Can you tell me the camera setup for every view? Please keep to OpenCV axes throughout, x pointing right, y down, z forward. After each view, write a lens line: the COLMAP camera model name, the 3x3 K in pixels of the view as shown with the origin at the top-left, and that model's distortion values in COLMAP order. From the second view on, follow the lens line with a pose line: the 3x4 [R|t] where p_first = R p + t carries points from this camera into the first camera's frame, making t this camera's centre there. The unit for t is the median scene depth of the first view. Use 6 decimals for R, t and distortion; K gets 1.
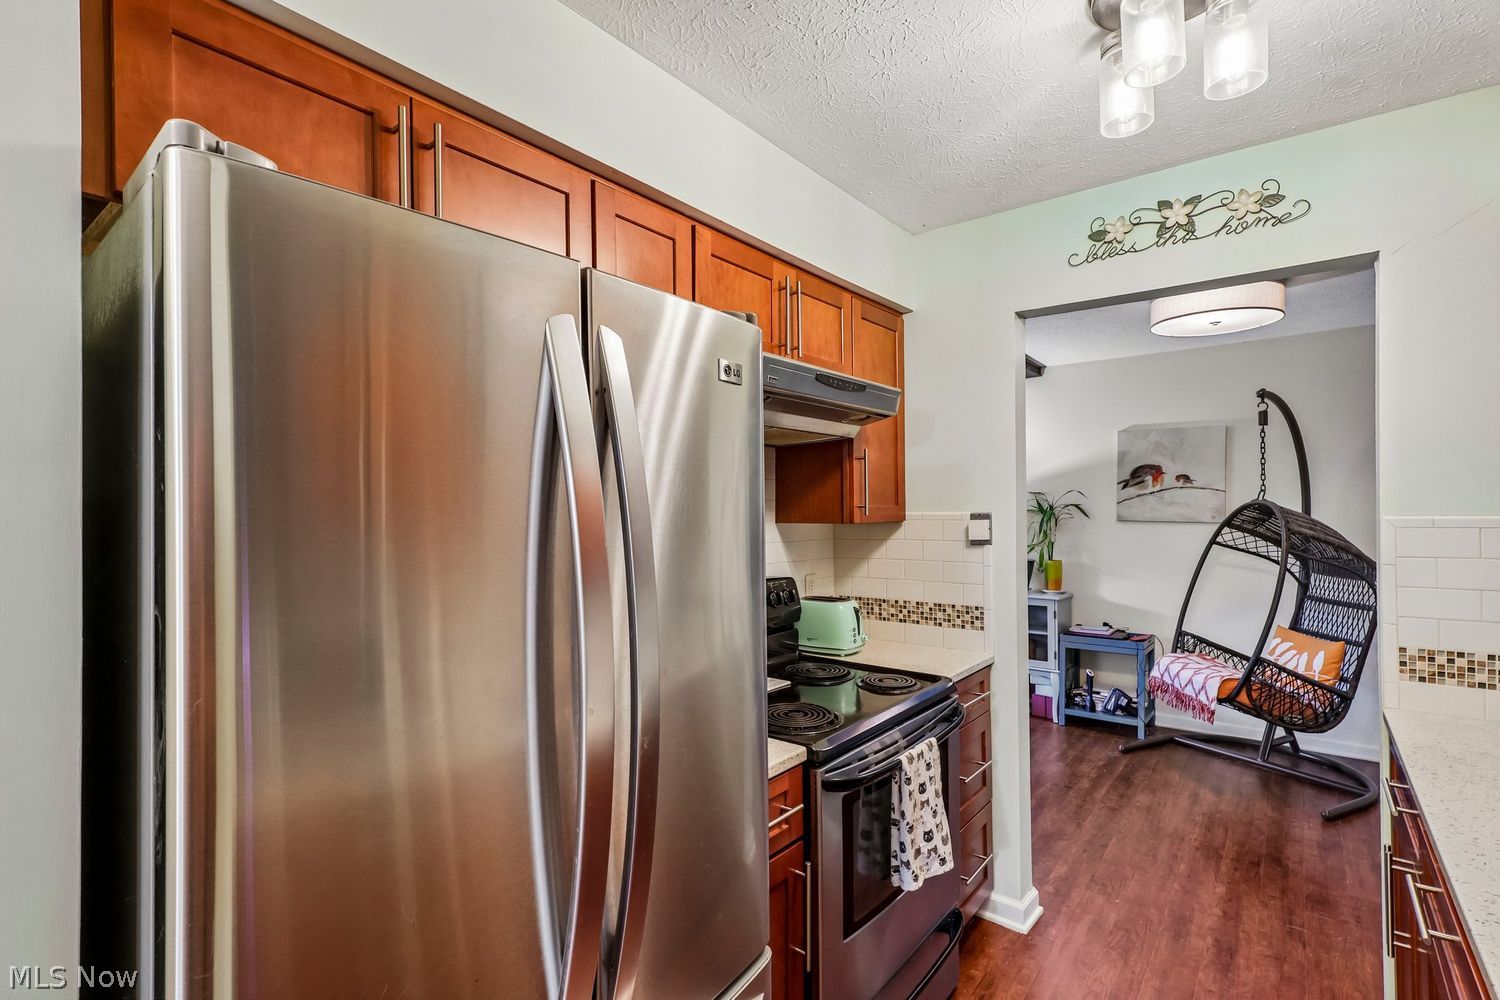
lens RADIAL K [[698.8, 0, 739.3], [0, 698.8, 502.8], [0, 0, 1]] dist [-0.005979, 0.003709]
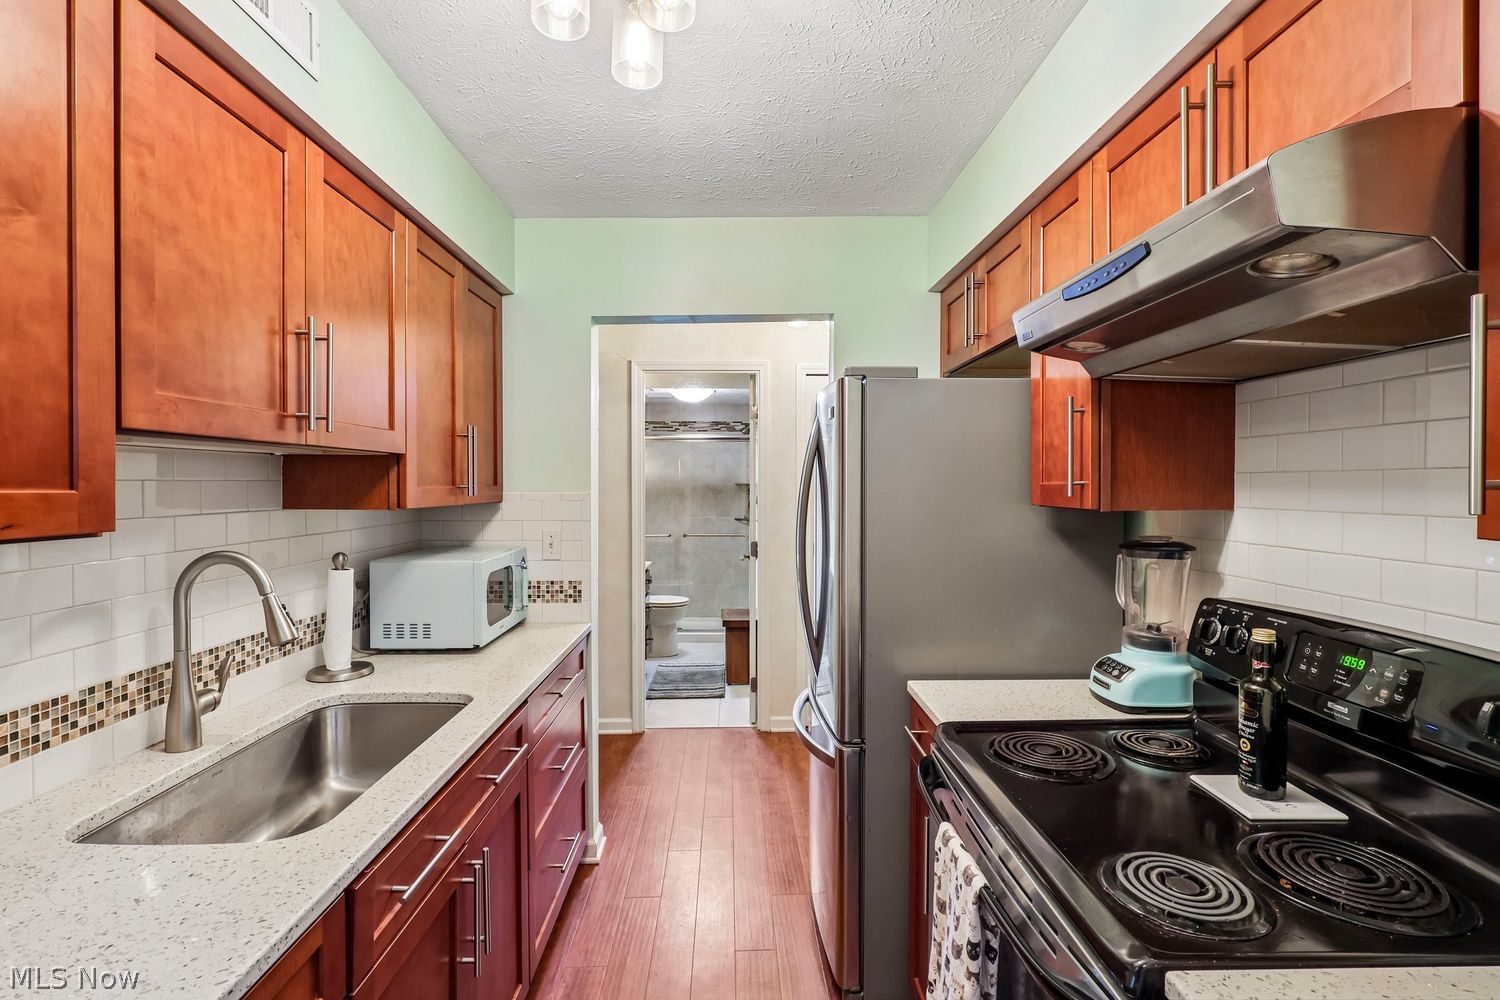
lens RADIAL K [[698.8, 0, 738.8], [0, 698.8, 485.9], [0, 0, 1]] dist [-0.005979, 0.003709]
pose [[-0.769026, 0.011528, -0.639114, 0.401982], [0.014291, 0.999898, 0.000840, 0.001772], [0.639058, -0.008488, -0.769112, 0.662119]]
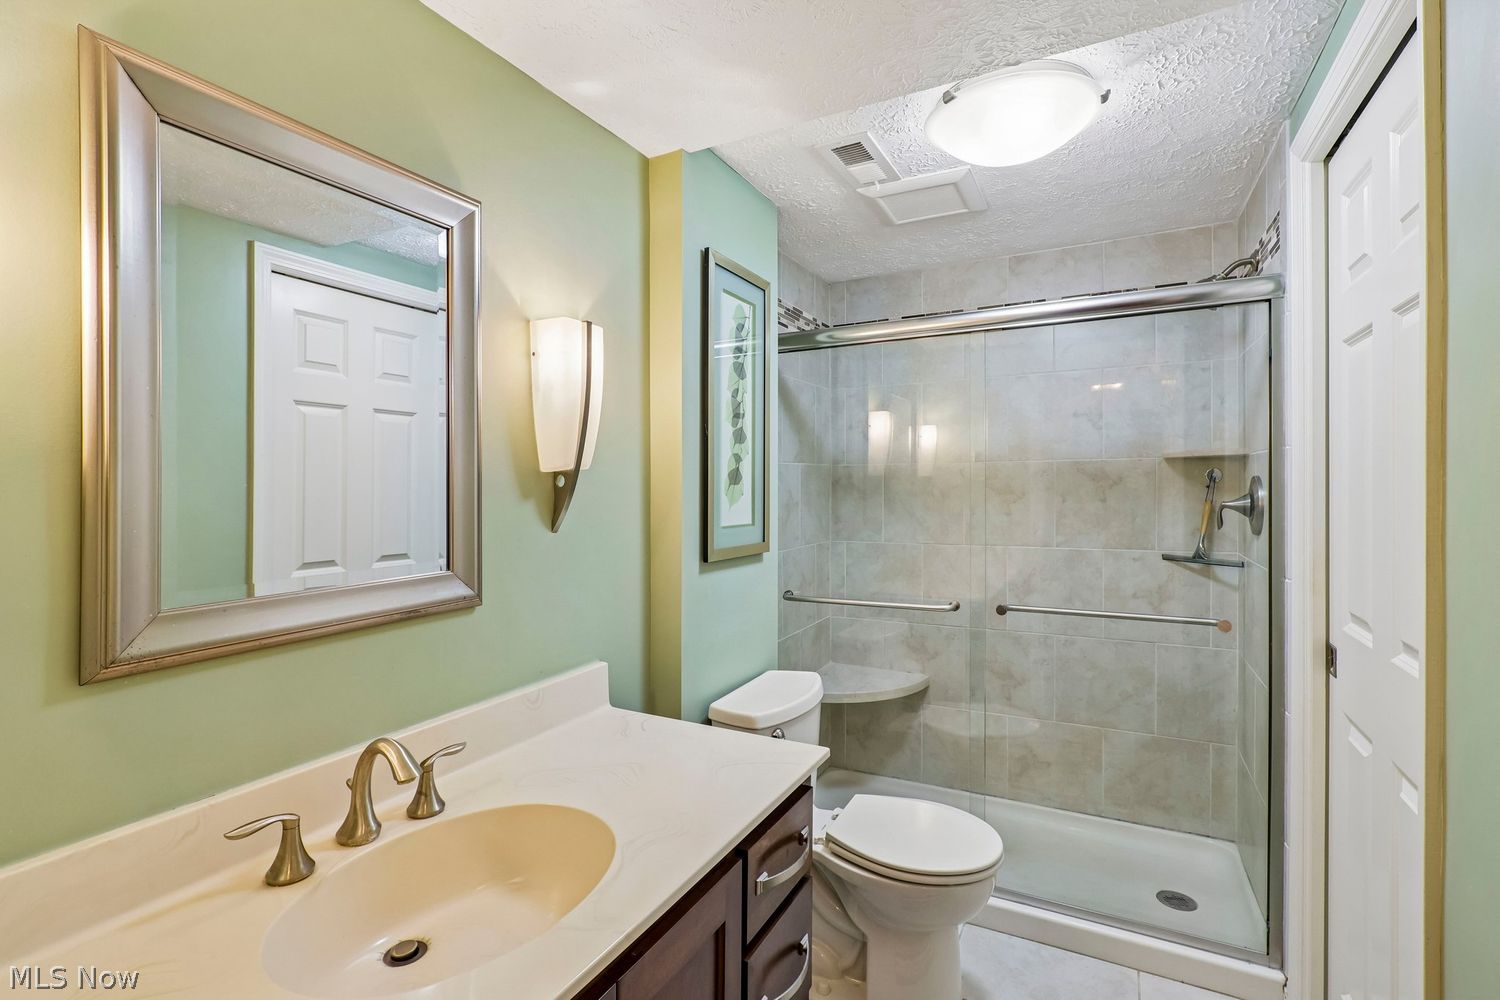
lens RADIAL K [[698.8, 0, 741.3], [0, 698.8, 496.5], [0, 0, 1]] dist [-0.005979, 0.003709]
pose [[-0.982556, 0.016839, -0.185203, -0.283313], [0.015094, 0.999827, 0.010830, 0.021271], [0.185354, 0.007846, -0.982641, -0.238446]]
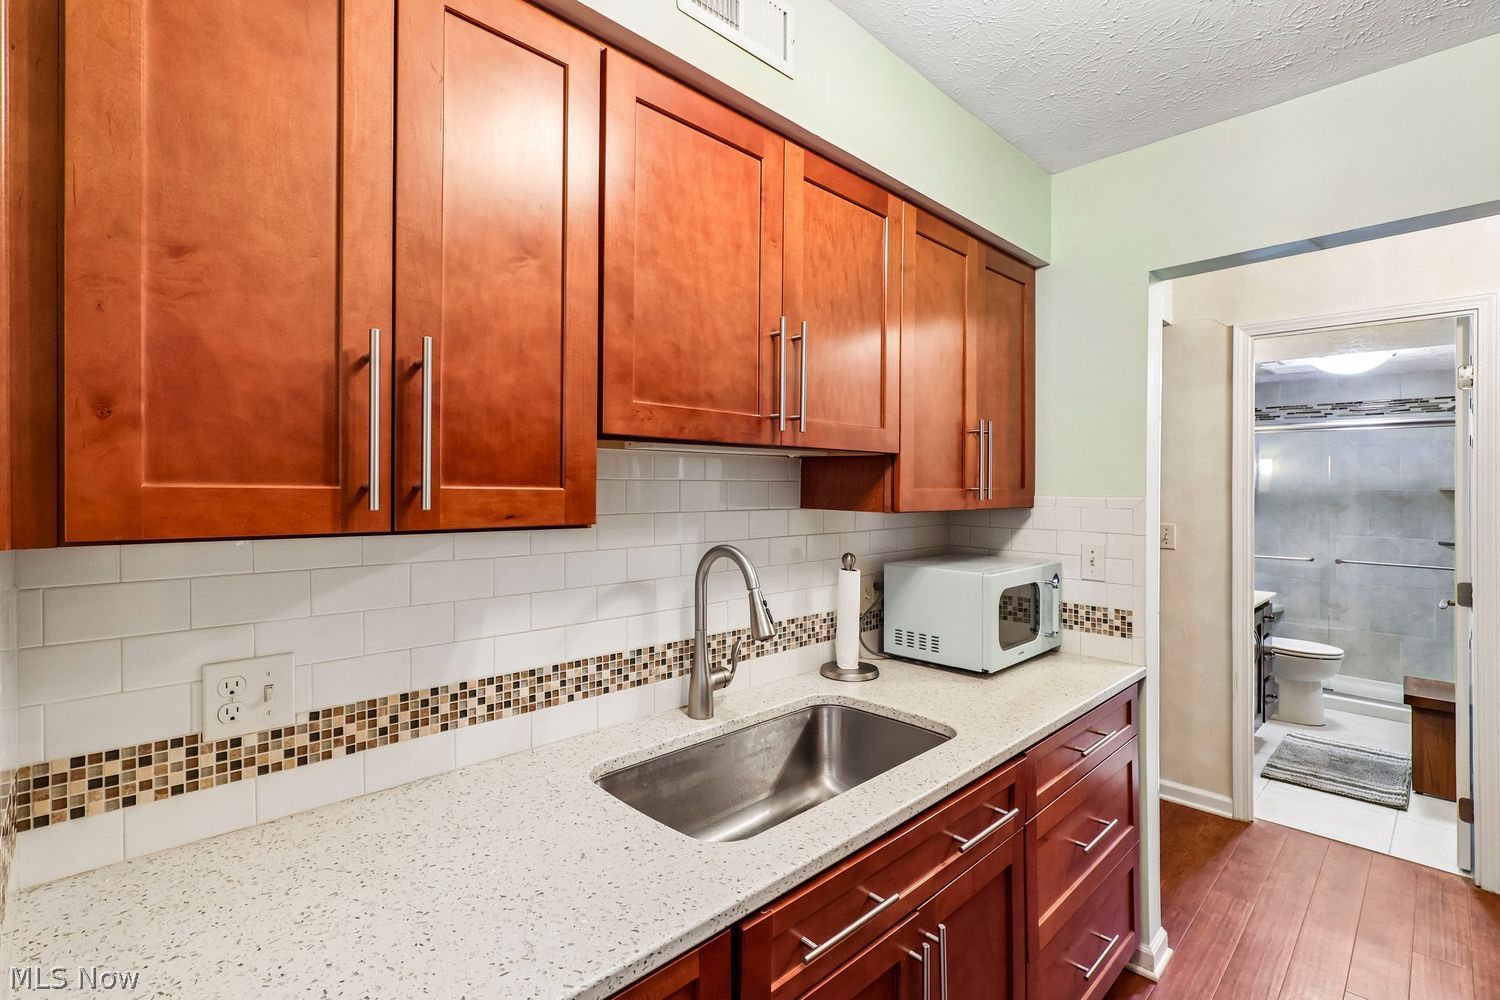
lens RADIAL K [[698.8, 0, 741.5], [0, 698.8, 486.3], [0, 0, 1]] dist [-0.005979, 0.003709]
pose [[-0.993027, 0.000084, 0.117889, 0.315199], [-0.000902, 0.999965, -0.008312, 0.002065], [-0.117885, -0.008360, -0.992992, 0.602028]]
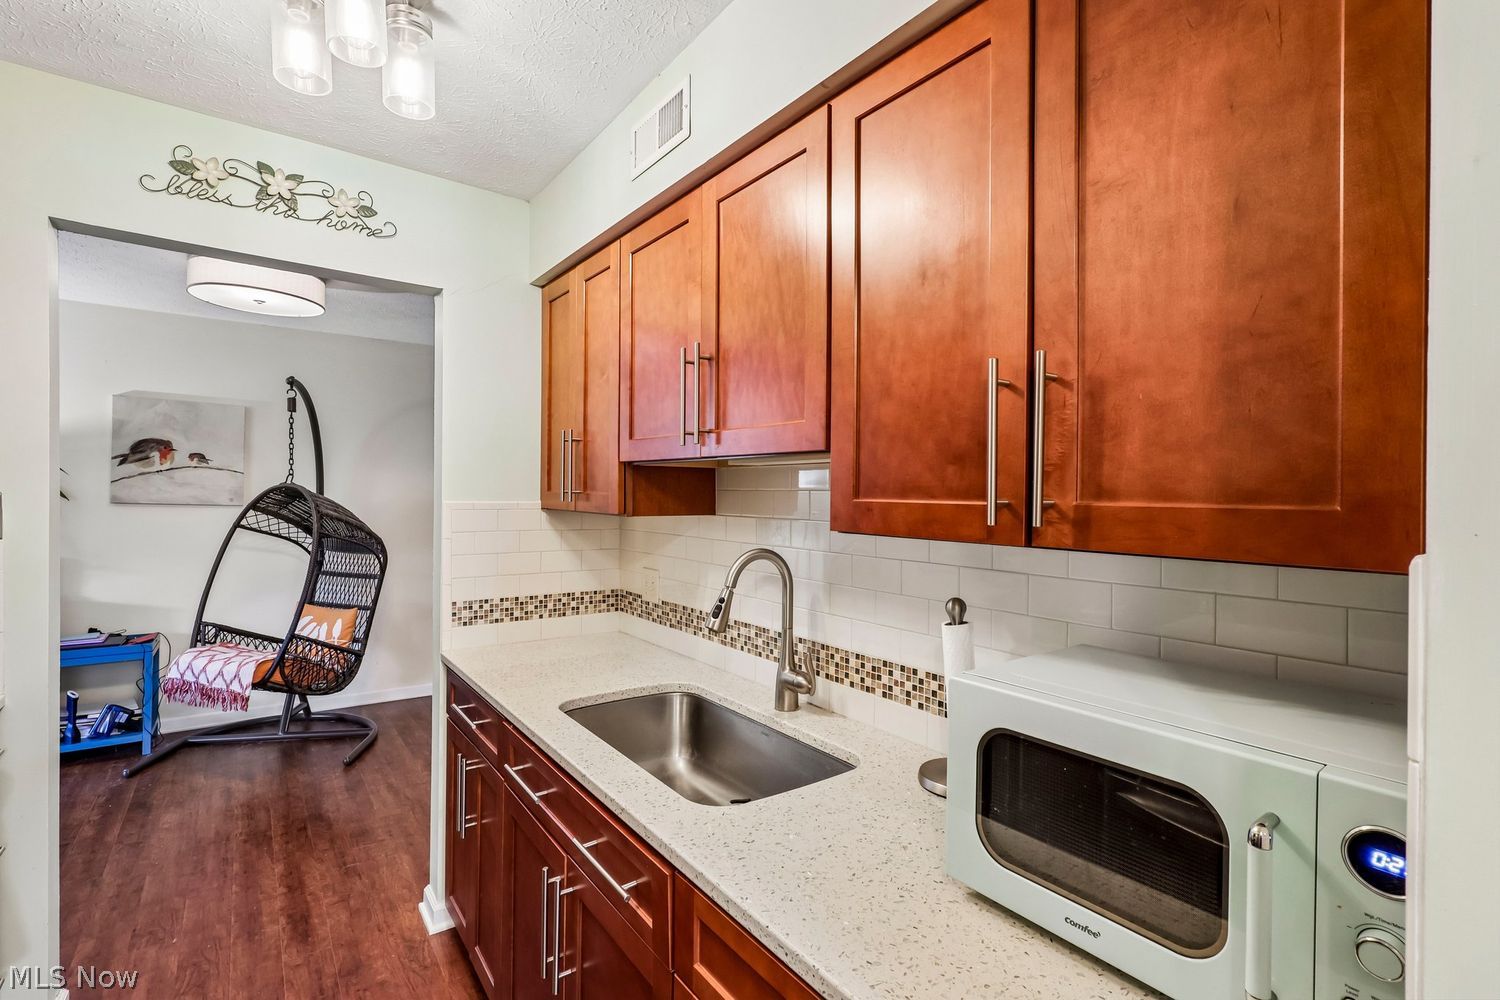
lens RADIAL K [[698.8, 0, 751.8], [0, 698.8, 505.5], [0, 0, 1]] dist [-0.005979, 0.003709]
pose [[0.261129, -0.003066, 0.965299, -0.076227], [-0.025627, 0.999620, 0.010108, 0.000708], [-0.964964, -0.027377, 0.260951, 0.064581]]
